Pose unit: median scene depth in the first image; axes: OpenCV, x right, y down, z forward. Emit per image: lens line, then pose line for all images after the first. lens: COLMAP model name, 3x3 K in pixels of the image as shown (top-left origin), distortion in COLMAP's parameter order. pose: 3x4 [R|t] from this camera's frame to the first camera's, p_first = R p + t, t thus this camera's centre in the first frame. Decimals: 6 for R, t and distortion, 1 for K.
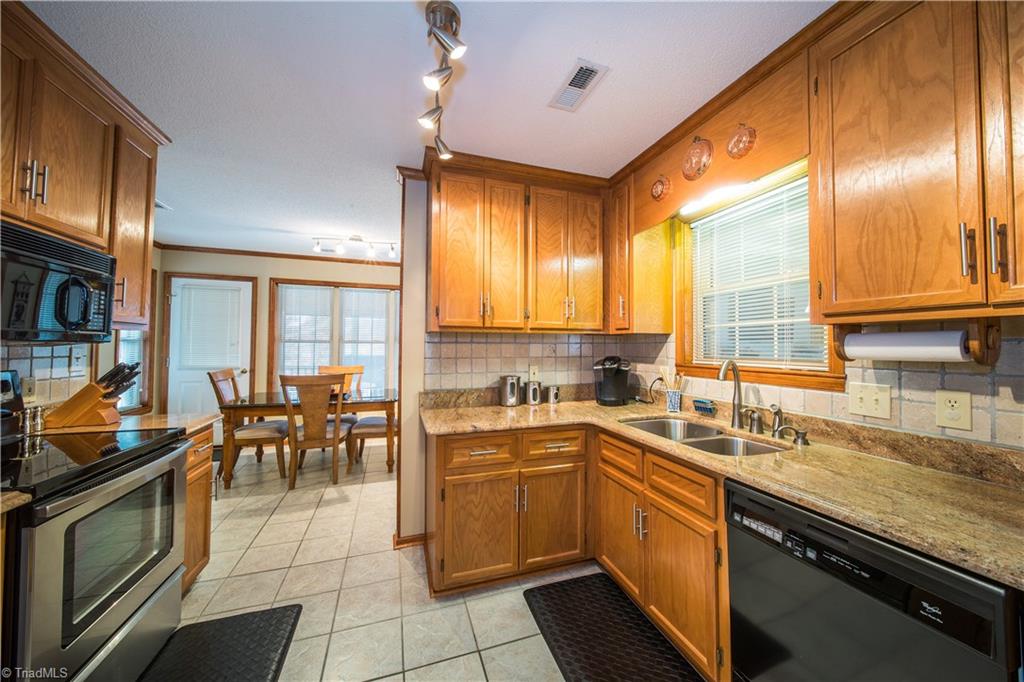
lens RADIAL K [[361.9, 0, 521.0], [0, 361.9, 338.9], [0, 0, 1]] dist [0.002510, -0.000503]
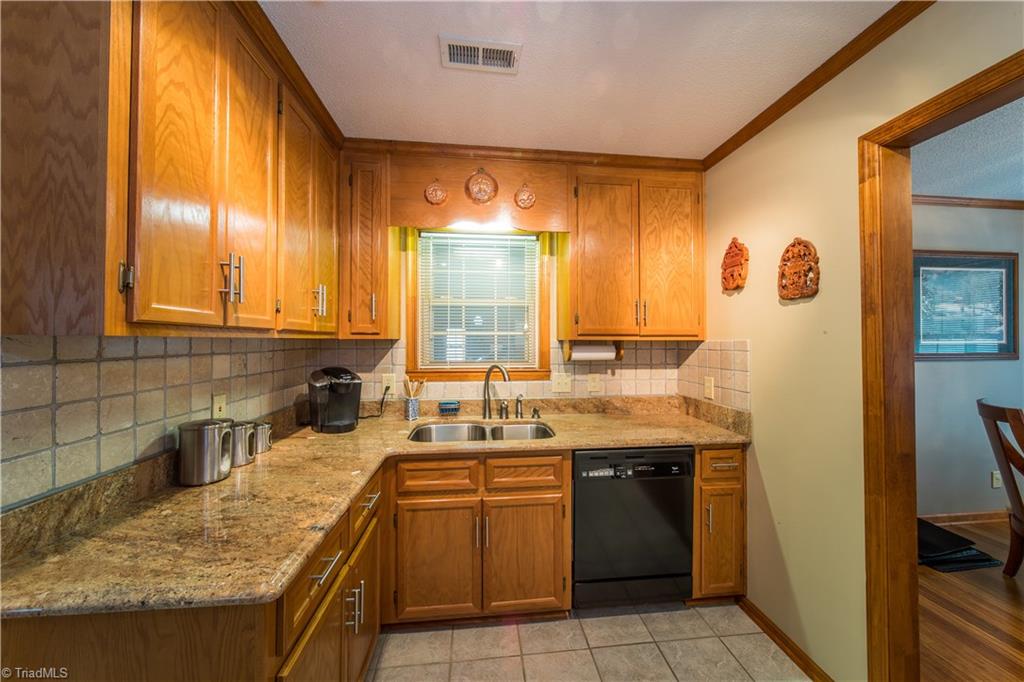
lens RADIAL K [[361.9, 0, 516.8], [0, 361.9, 338.7], [0, 0, 1]] dist [0.002510, -0.000503]
pose [[0.218771, 0.001806, 0.975775, -0.496143], [-0.021091, 0.999773, 0.002879, -0.027404], [-0.975548, -0.021210, 0.218759, 0.542976]]
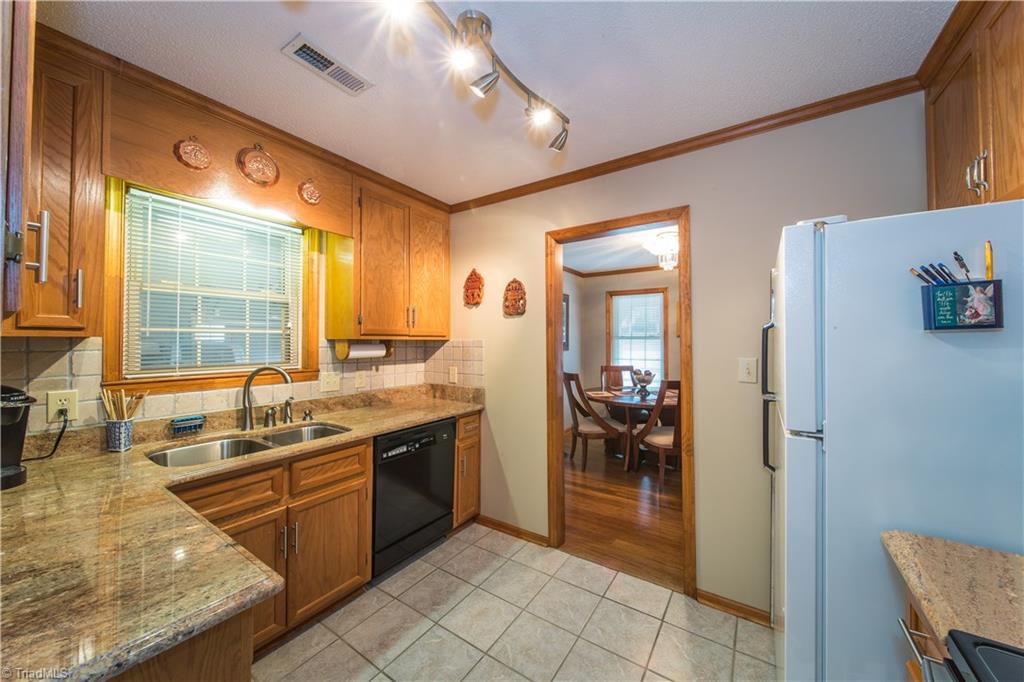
lens RADIAL K [[361.9, 0, 527.9], [0, 361.9, 336.7], [0, 0, 1]] dist [0.002510, -0.000503]
pose [[-0.620732, 0.003782, 0.784013, -0.638465], [-0.021290, 0.999538, -0.021677, -0.019368], [-0.783733, -0.030148, -0.620365, 0.870228]]
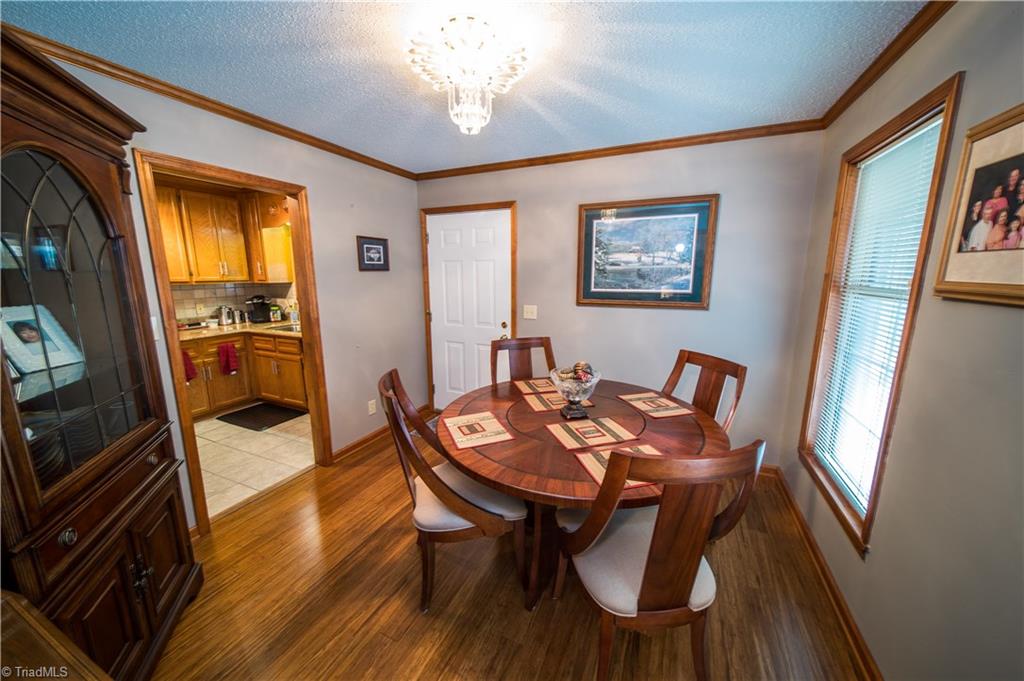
lens RADIAL K [[361.9, 0, 518.2], [0, 361.9, 338.5], [0, 0, 1]] dist [0.002510, -0.000503]
pose [[0.686681, -0.134930, 0.714327, -0.194516], [-0.012792, 0.980229, 0.197454, -0.131087], [-0.726846, -0.144726, 0.671379, -1.330189]]
